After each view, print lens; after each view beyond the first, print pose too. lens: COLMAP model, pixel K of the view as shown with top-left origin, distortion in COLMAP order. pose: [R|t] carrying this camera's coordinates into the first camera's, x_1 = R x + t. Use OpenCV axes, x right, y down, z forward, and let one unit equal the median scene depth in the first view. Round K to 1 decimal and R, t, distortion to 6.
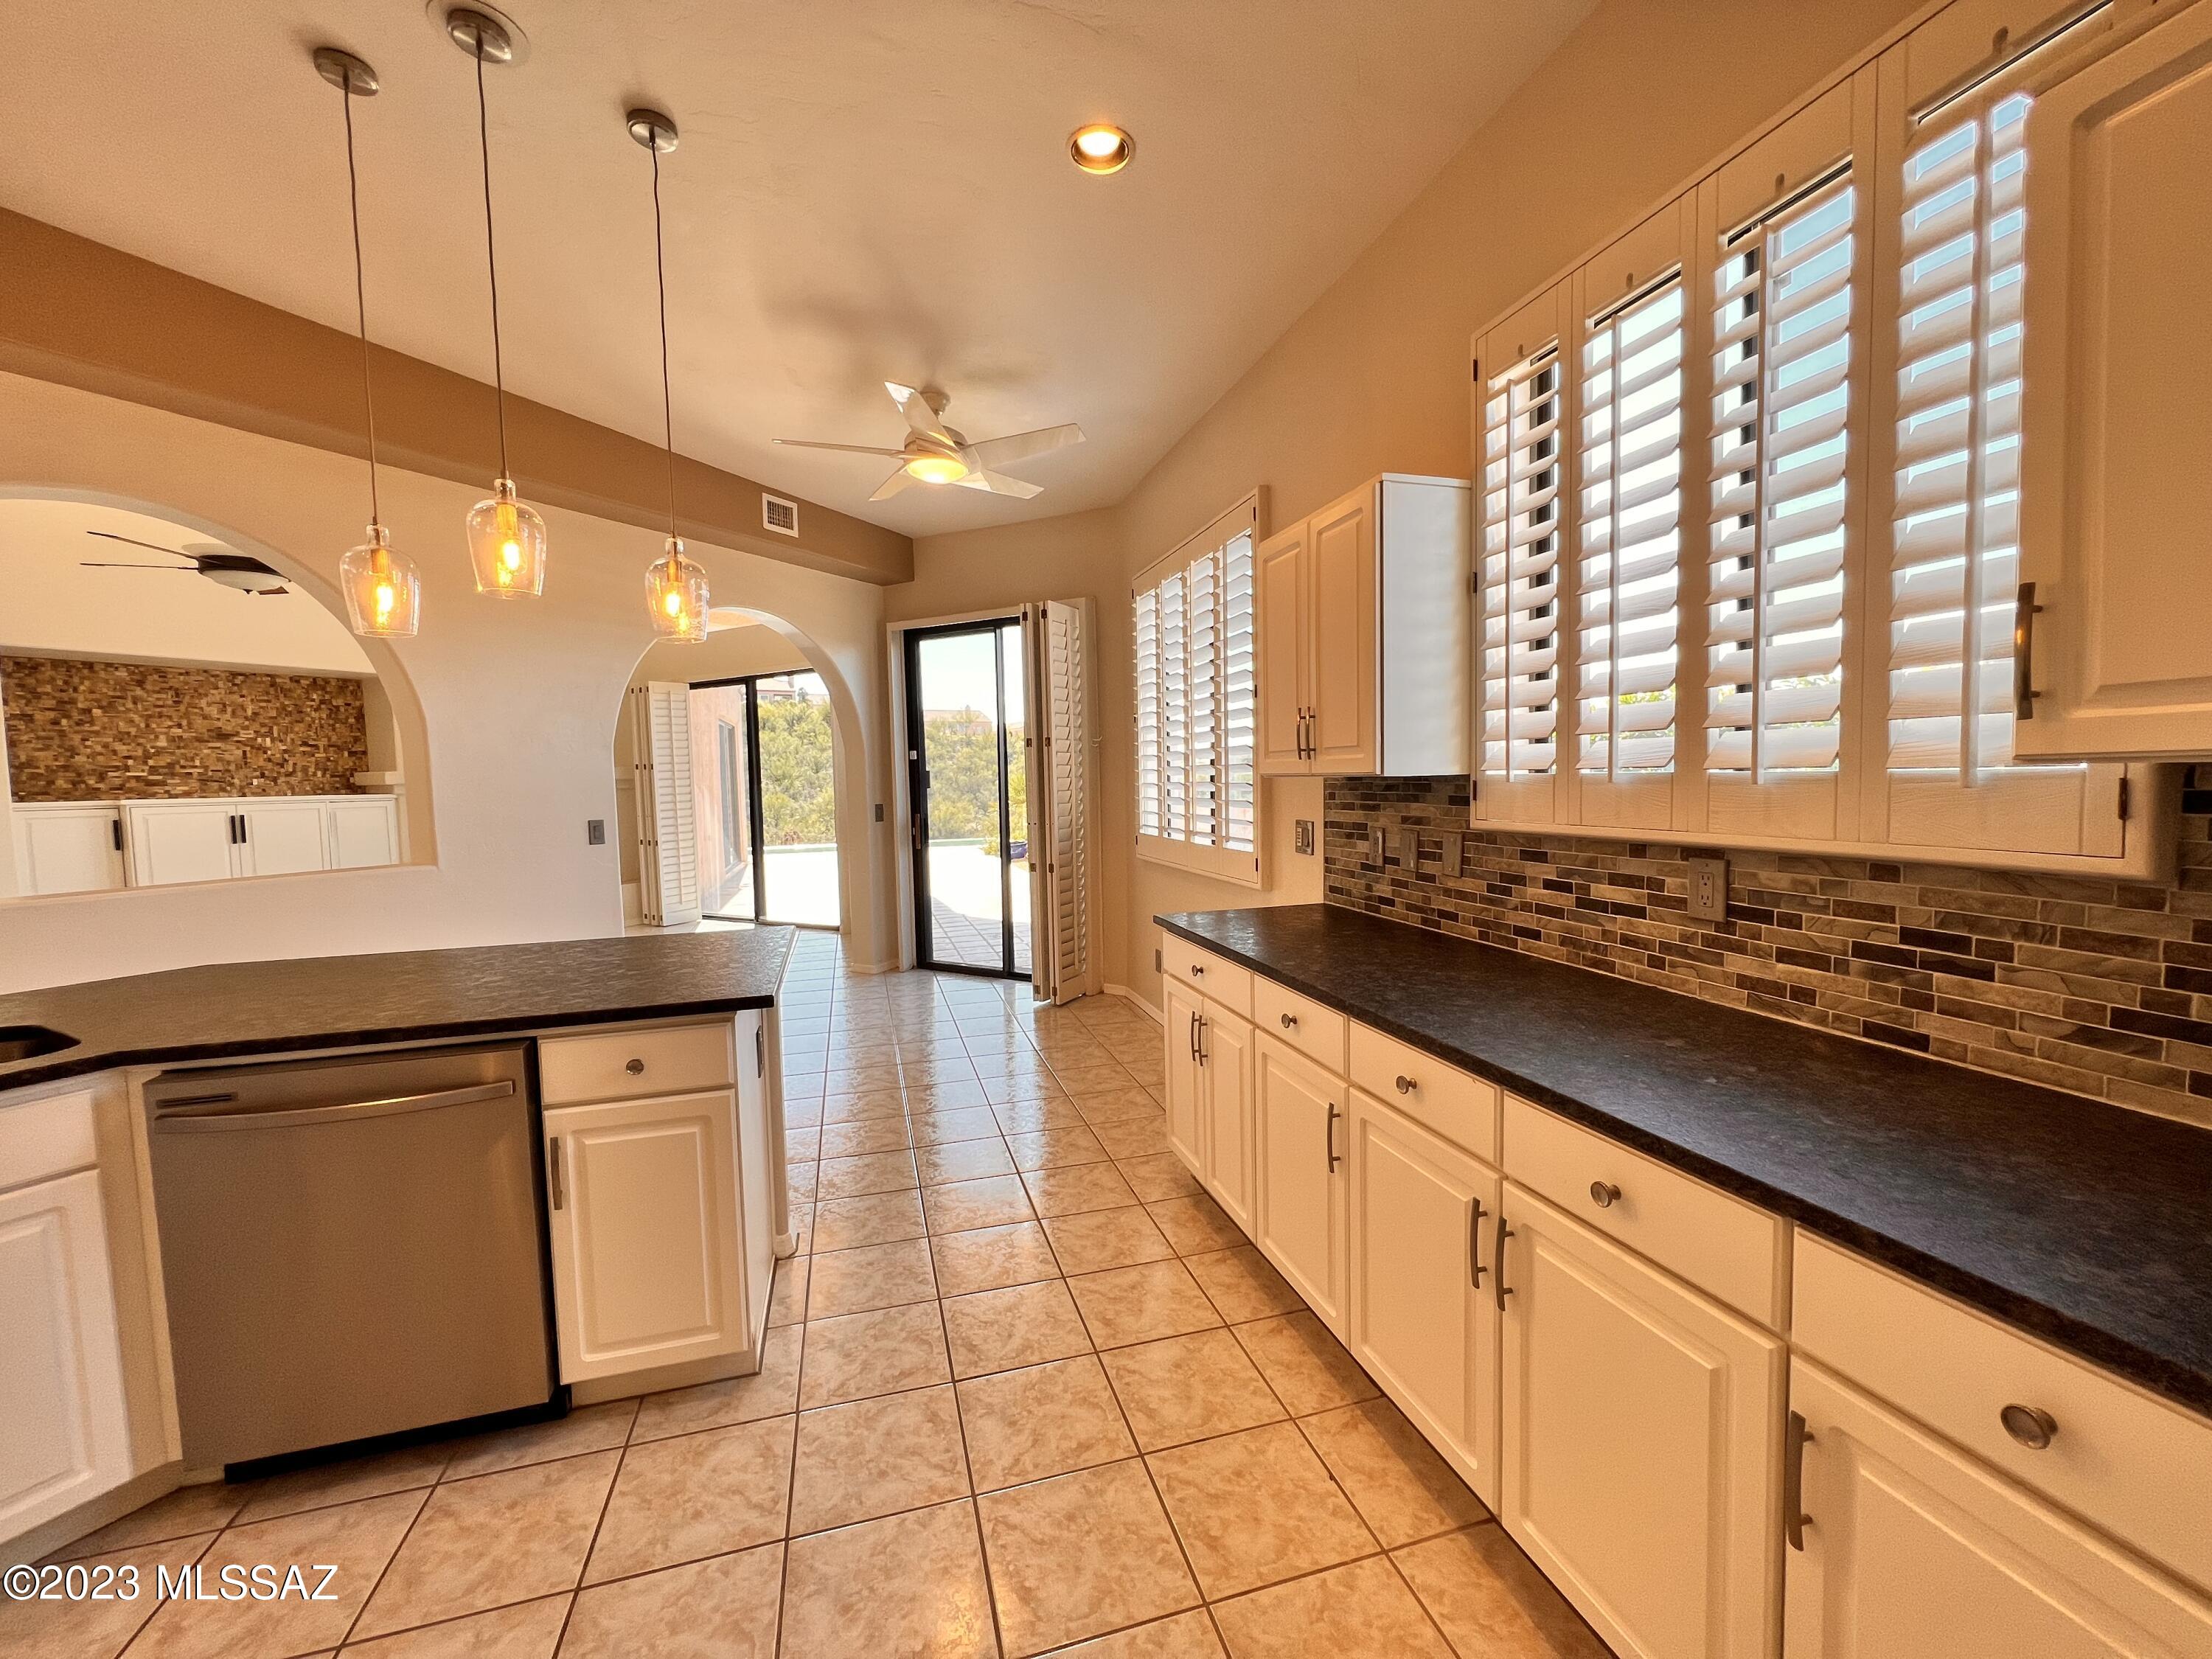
lens RADIAL K [[885.6, 0, 1104.8], [0, 885.6, 827.8], [0, 0, 1]] dist [-0.002578, 0.000584]
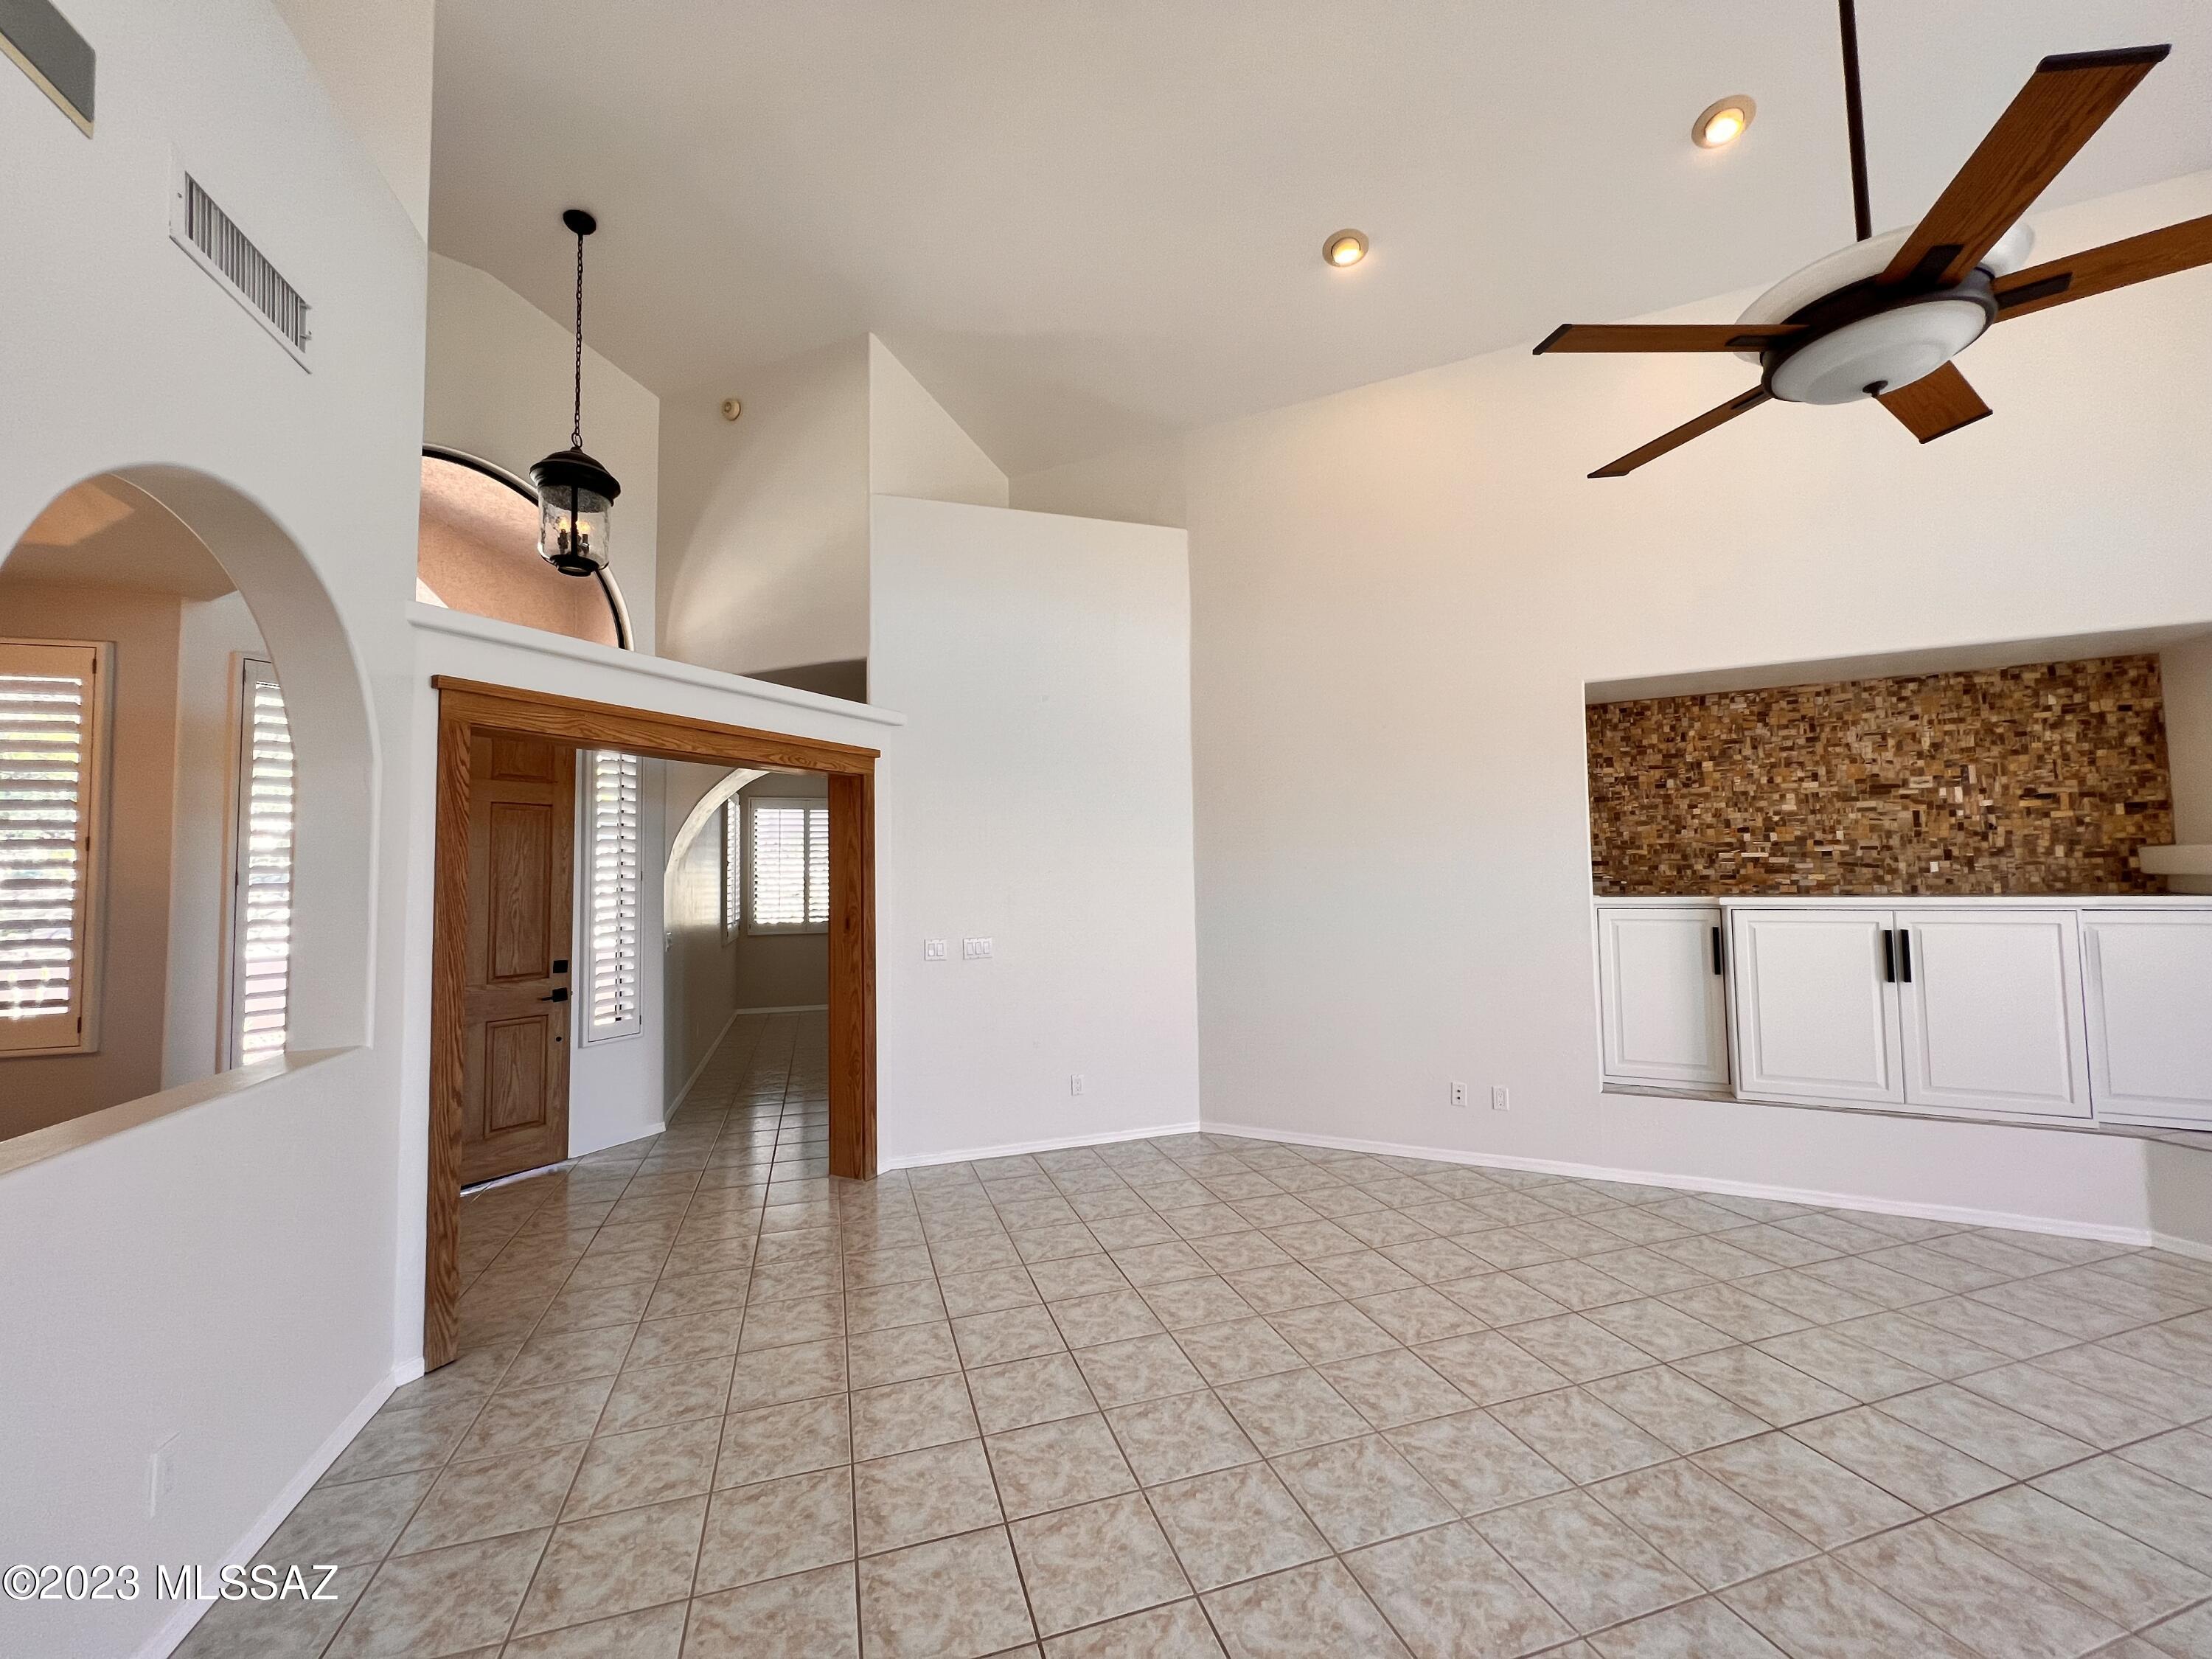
lens RADIAL K [[885.6, 0, 1106.8], [0, 885.6, 829.4], [0, 0, 1]] dist [-0.002578, 0.000584]
pose [[0.032333, -0.026688, -0.999121, -0.471313], [-0.041732, 0.998736, -0.028028, -0.042883], [0.998606, 0.042601, 0.031178, 0.516659]]
